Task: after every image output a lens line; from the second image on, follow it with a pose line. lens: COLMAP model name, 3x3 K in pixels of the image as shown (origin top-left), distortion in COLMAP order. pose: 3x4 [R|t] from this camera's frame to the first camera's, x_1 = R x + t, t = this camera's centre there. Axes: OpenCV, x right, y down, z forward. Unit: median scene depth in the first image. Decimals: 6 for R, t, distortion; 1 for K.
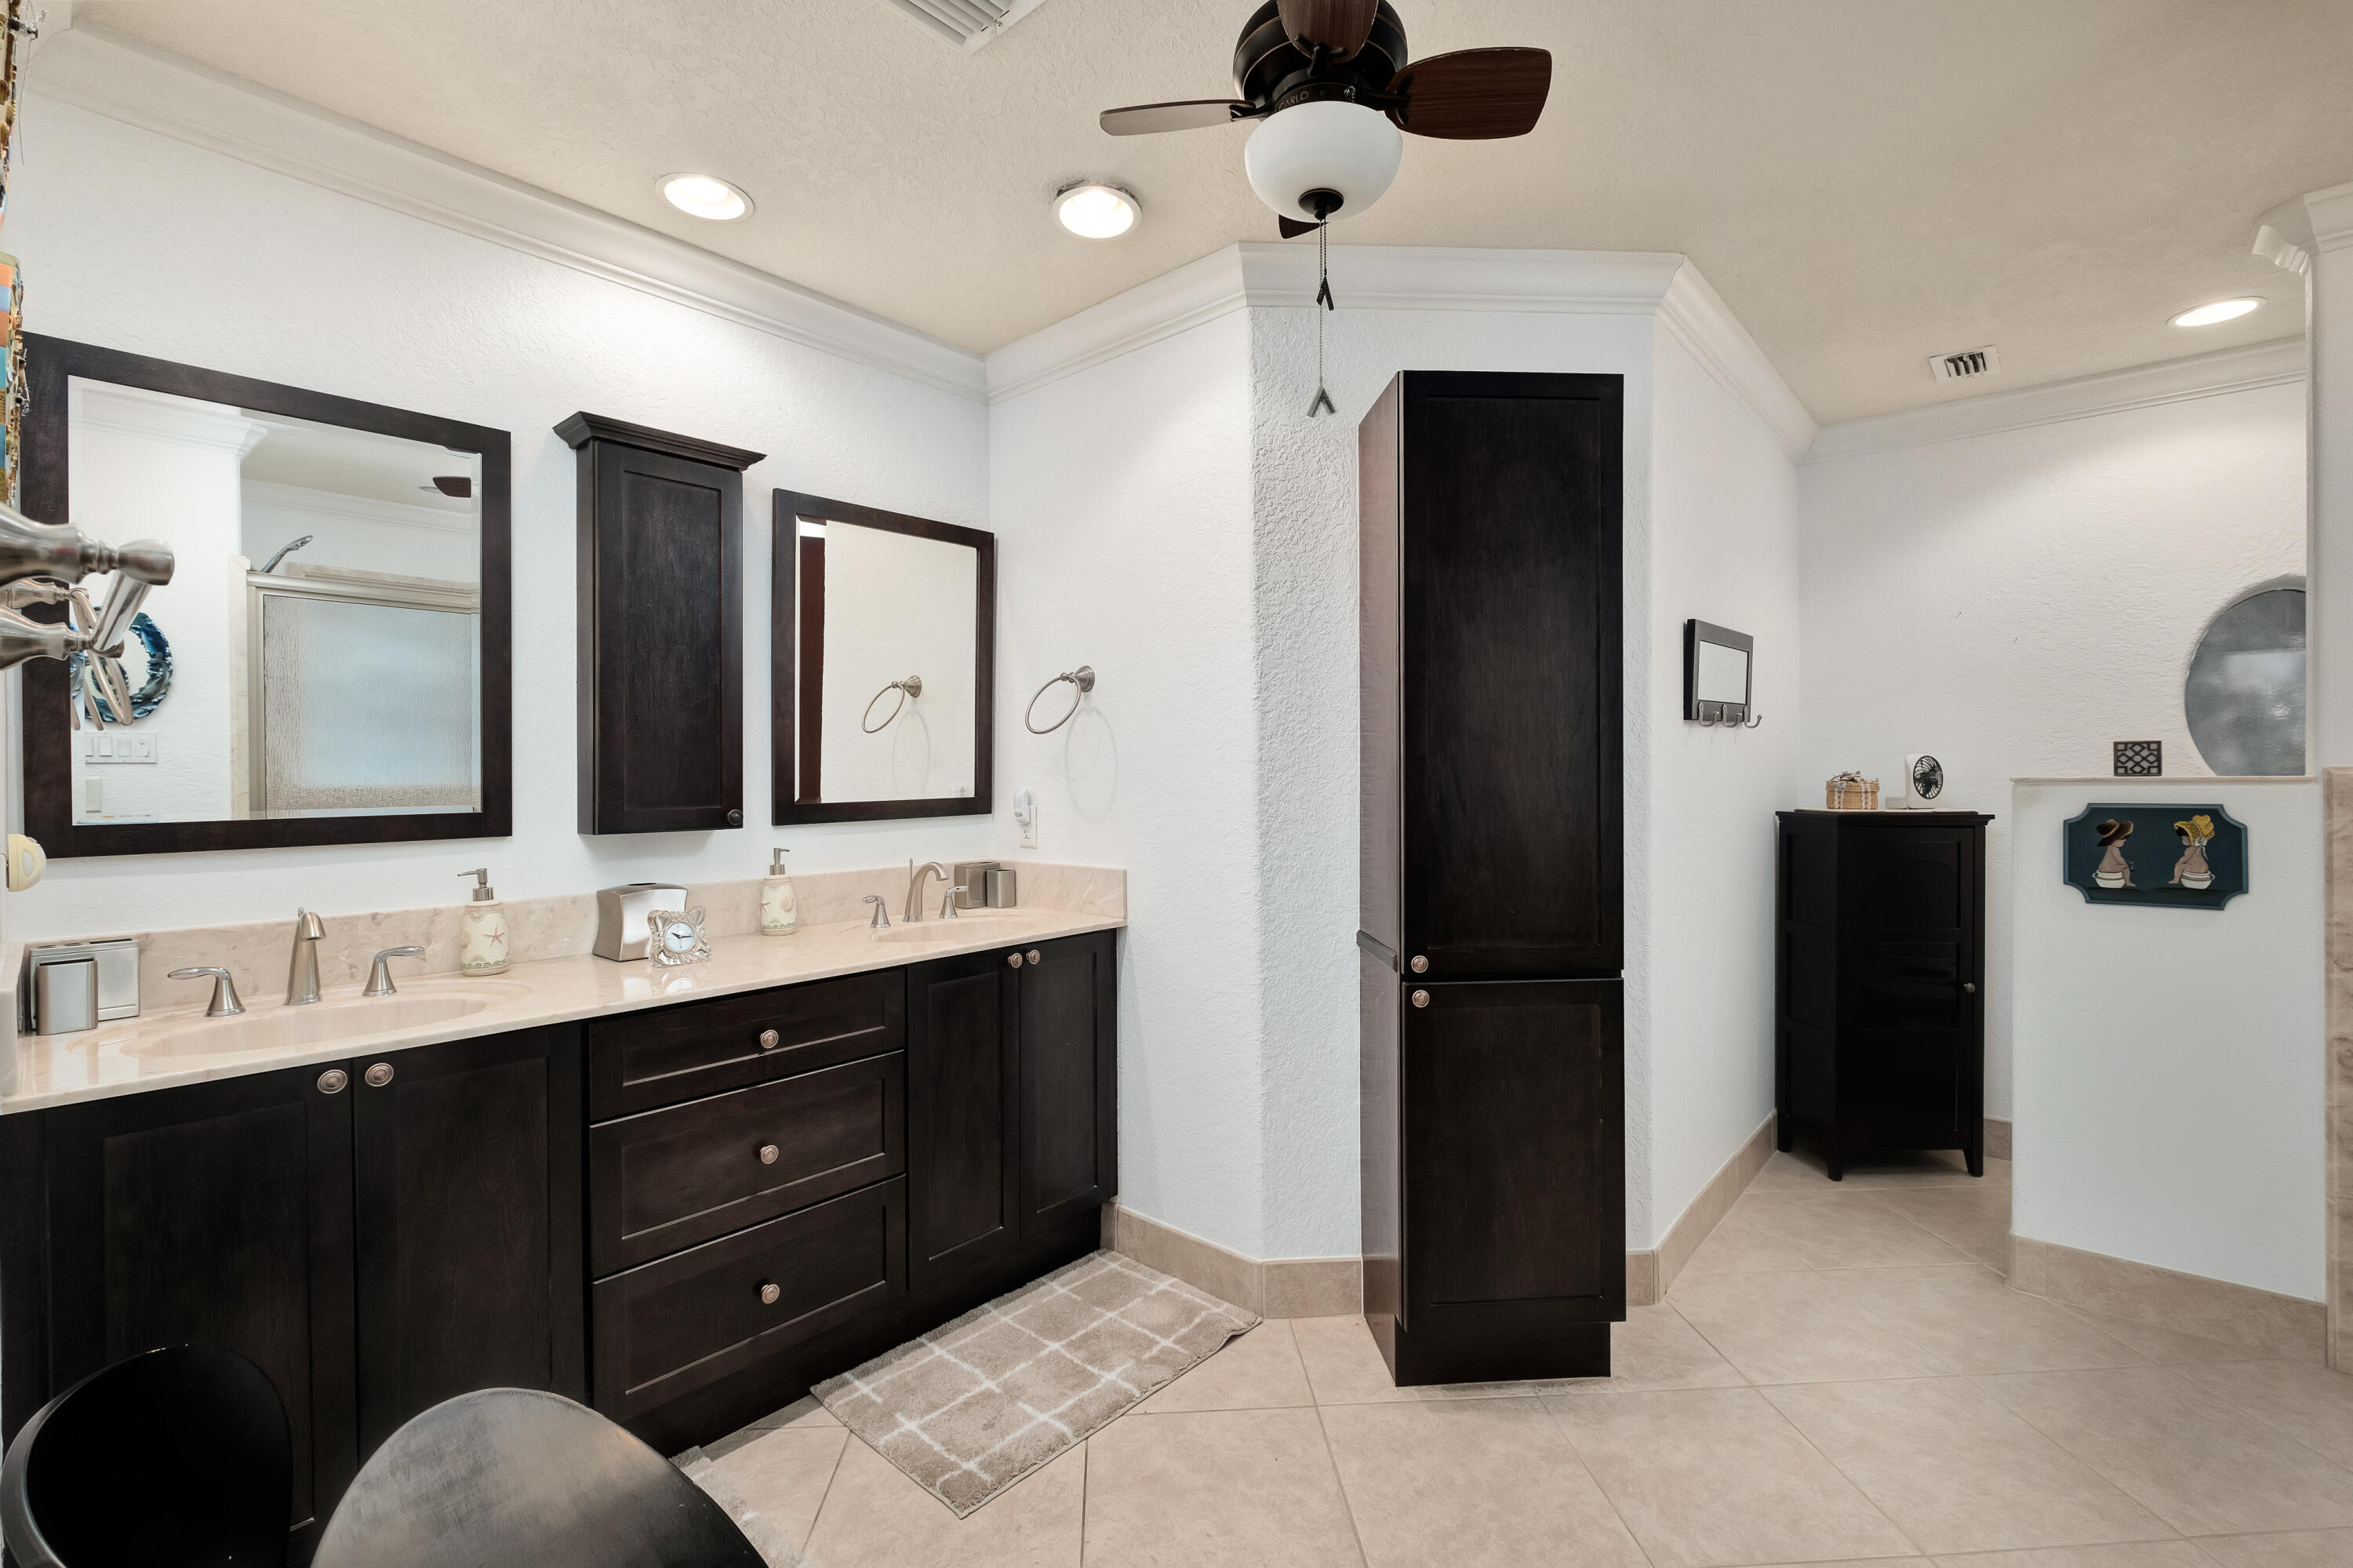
lens RADIAL K [[1009.8, 0, 1178.1], [0, 1009.8, 760.3], [0, 0, 1]] dist [-0.002770, -0.000270]
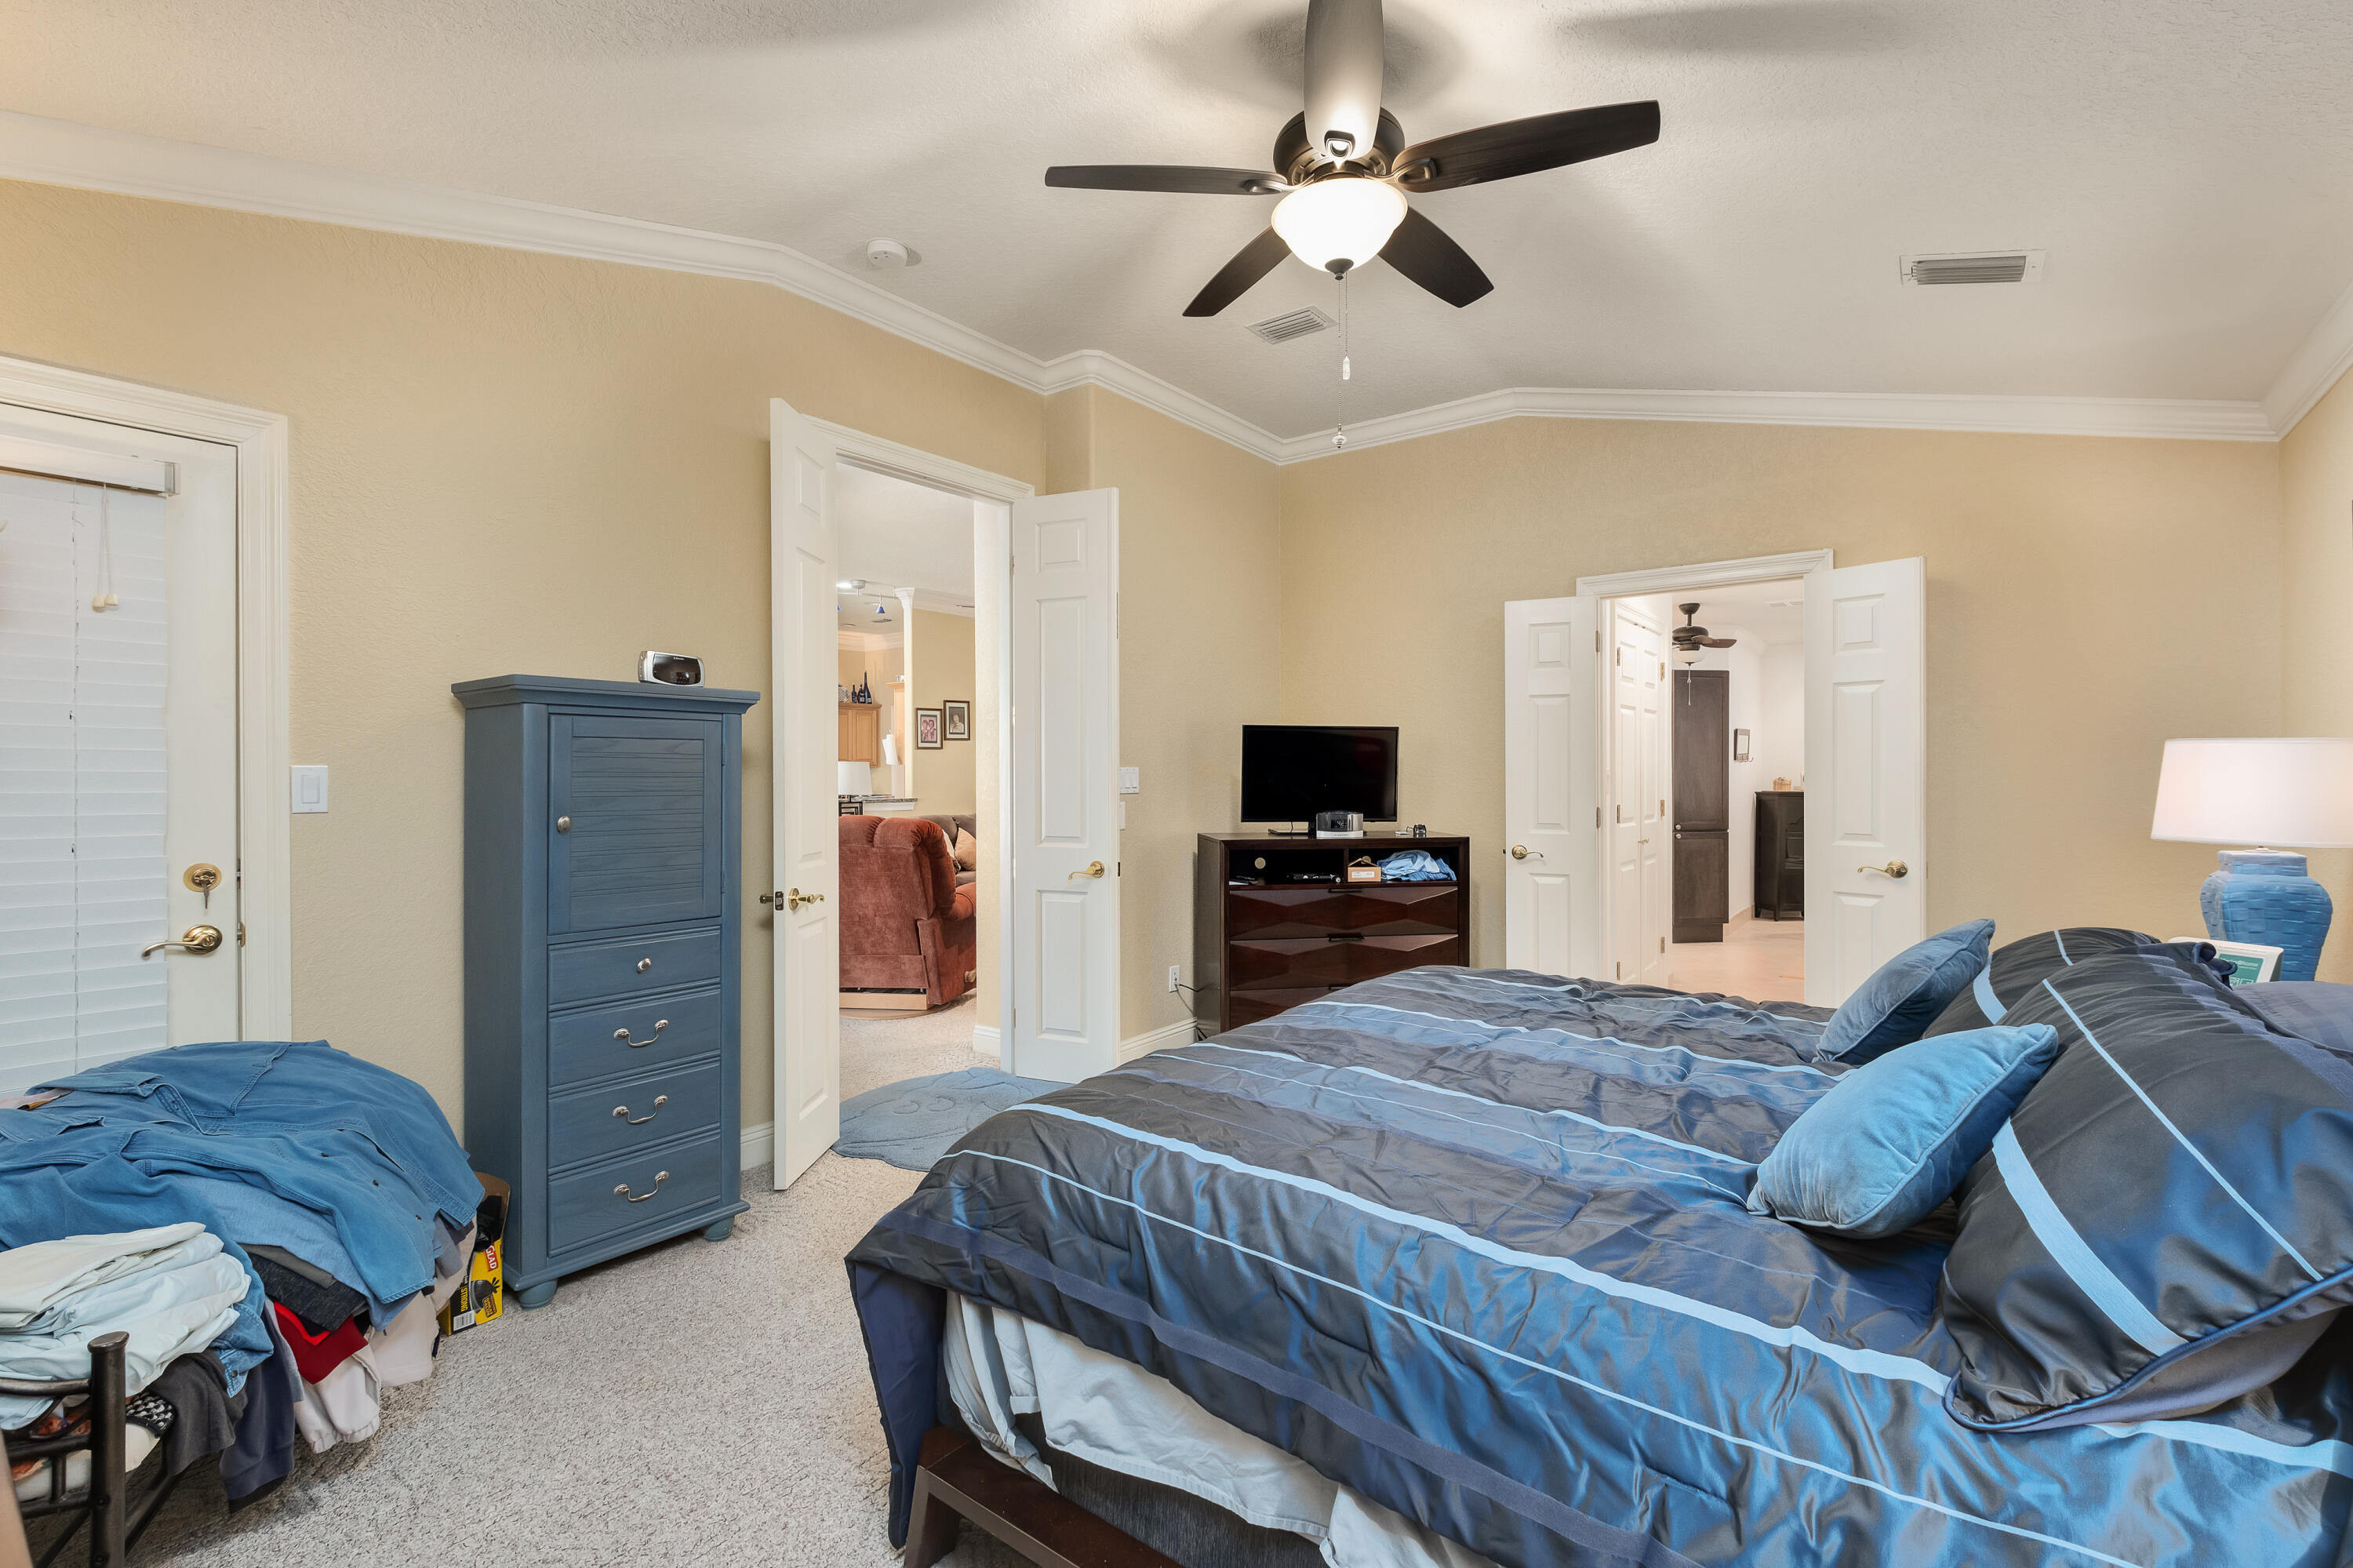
lens RADIAL K [[1002.1, 0, 1176.0], [0, 1002.1, 770.2], [0, 0, 1]] dist [-0.000260, -0.000616]
pose [[0.997529, 0.005489, 0.070039, -1.734510], [-0.005516, 0.999985, 0.000187, 0.000829], [-0.070037, -0.000573, 0.997544, -2.383957]]
